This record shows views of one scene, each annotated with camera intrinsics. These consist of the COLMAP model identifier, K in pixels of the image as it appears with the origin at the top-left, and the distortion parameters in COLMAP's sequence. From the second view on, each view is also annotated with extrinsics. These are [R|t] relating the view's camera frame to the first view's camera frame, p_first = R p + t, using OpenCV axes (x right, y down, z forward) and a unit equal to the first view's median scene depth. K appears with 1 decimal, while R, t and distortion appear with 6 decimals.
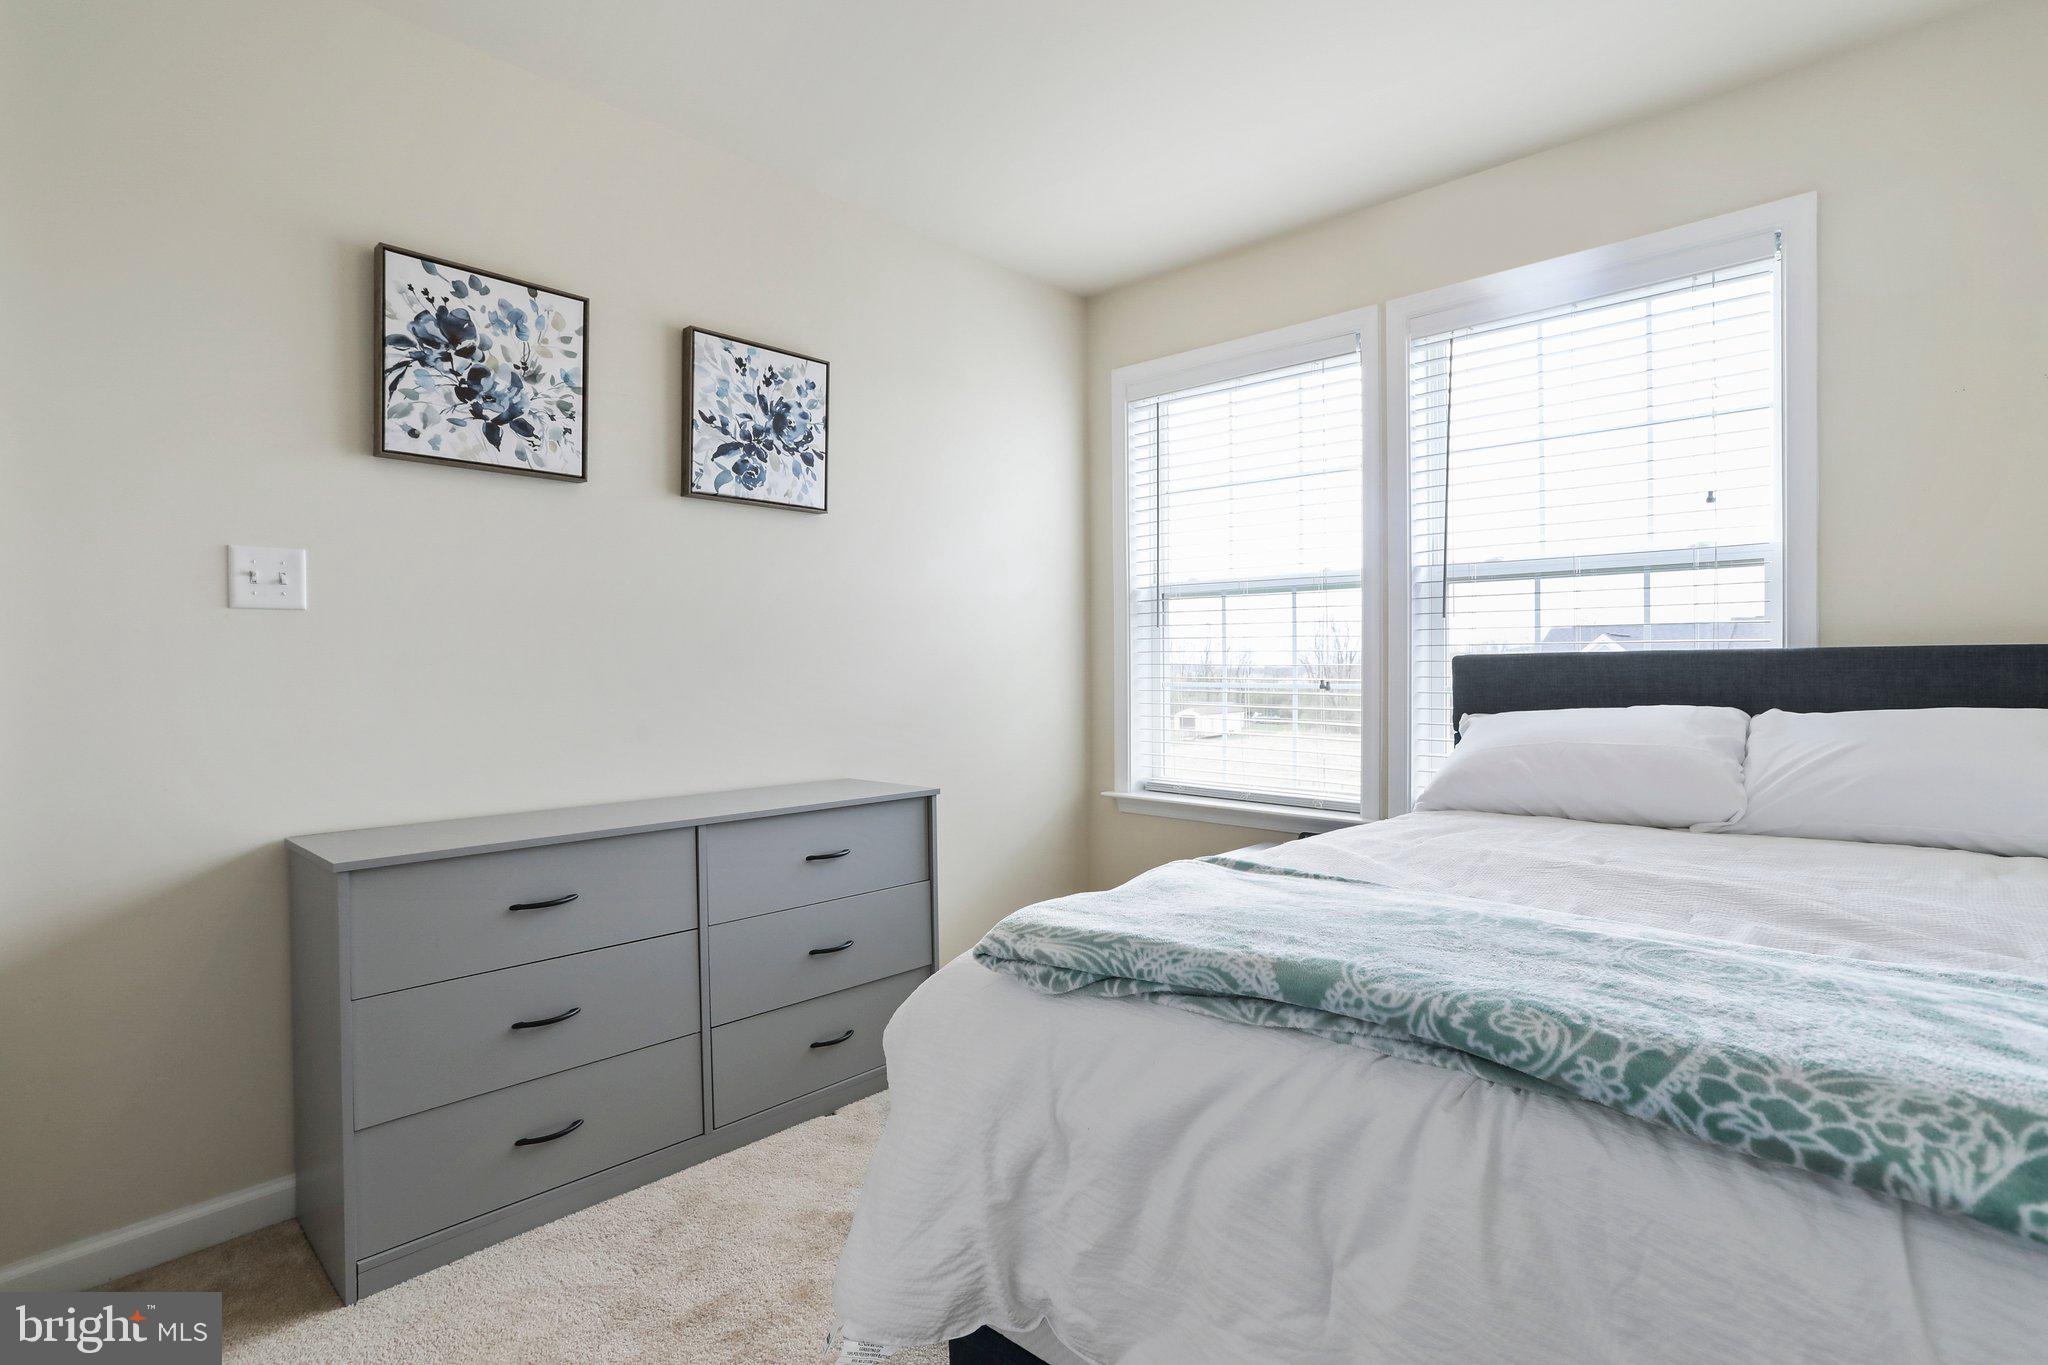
lens RADIAL K [[992.6, 0, 1033.6], [0, 992.6, 675.3], [0, 0, 1]] dist [-0.003334, 0.000534]
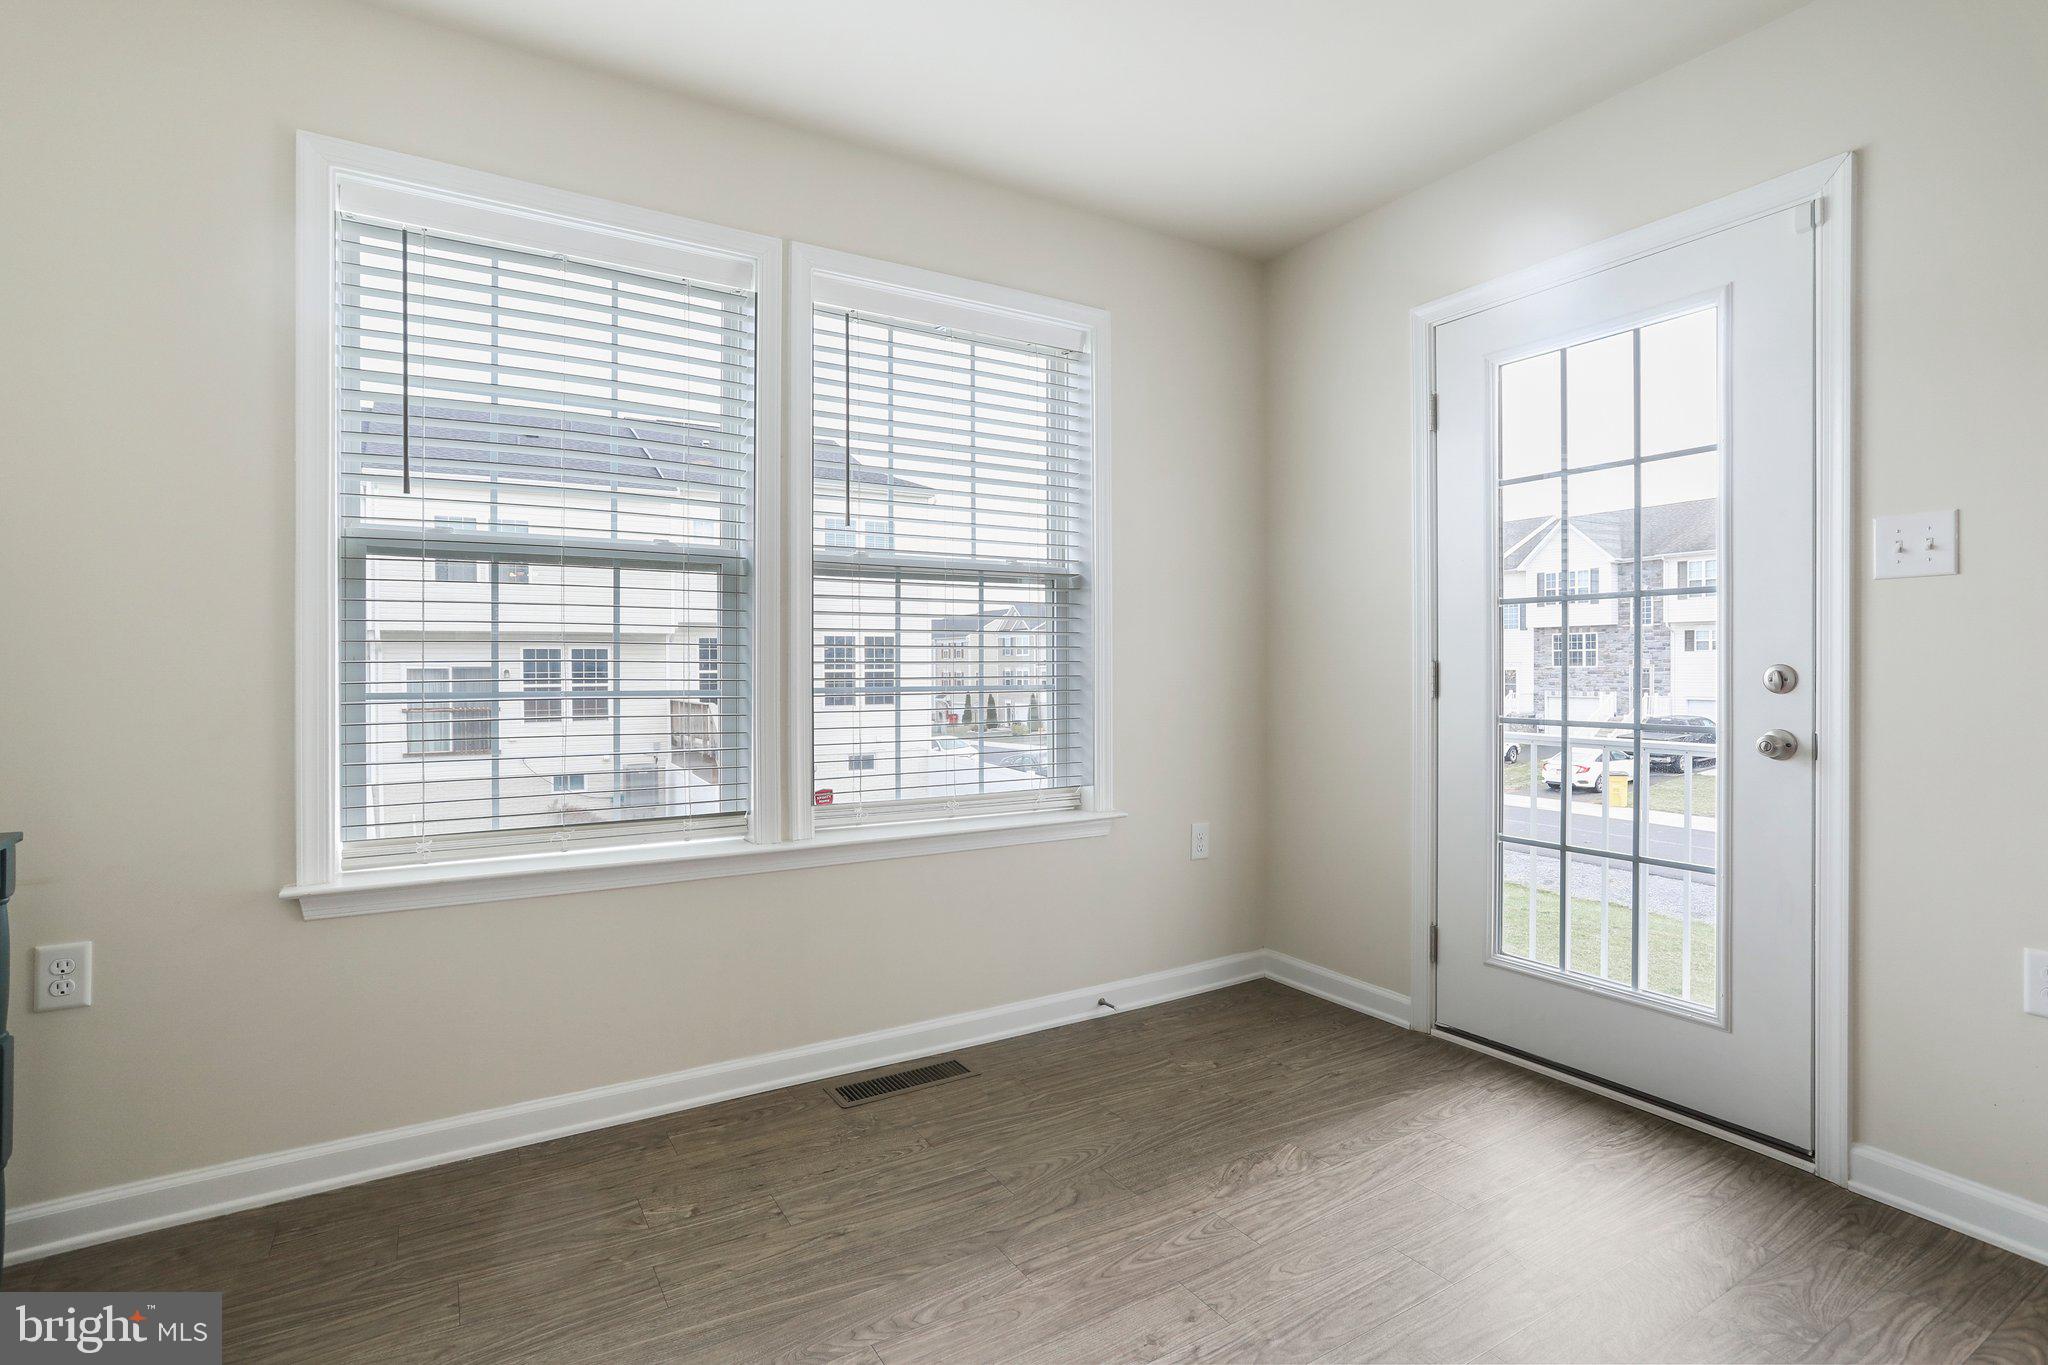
lens RADIAL K [[992.6, 0, 1033.6], [0, 992.6, 675.3], [0, 0, 1]] dist [-0.003334, 0.000534]
pose [[0.266622, -0.006997, 0.963776, -0.352186], [0.000040, 0.999974, 0.007249, -0.006688], [-0.963801, -0.001894, 0.266615, 0.449411]]
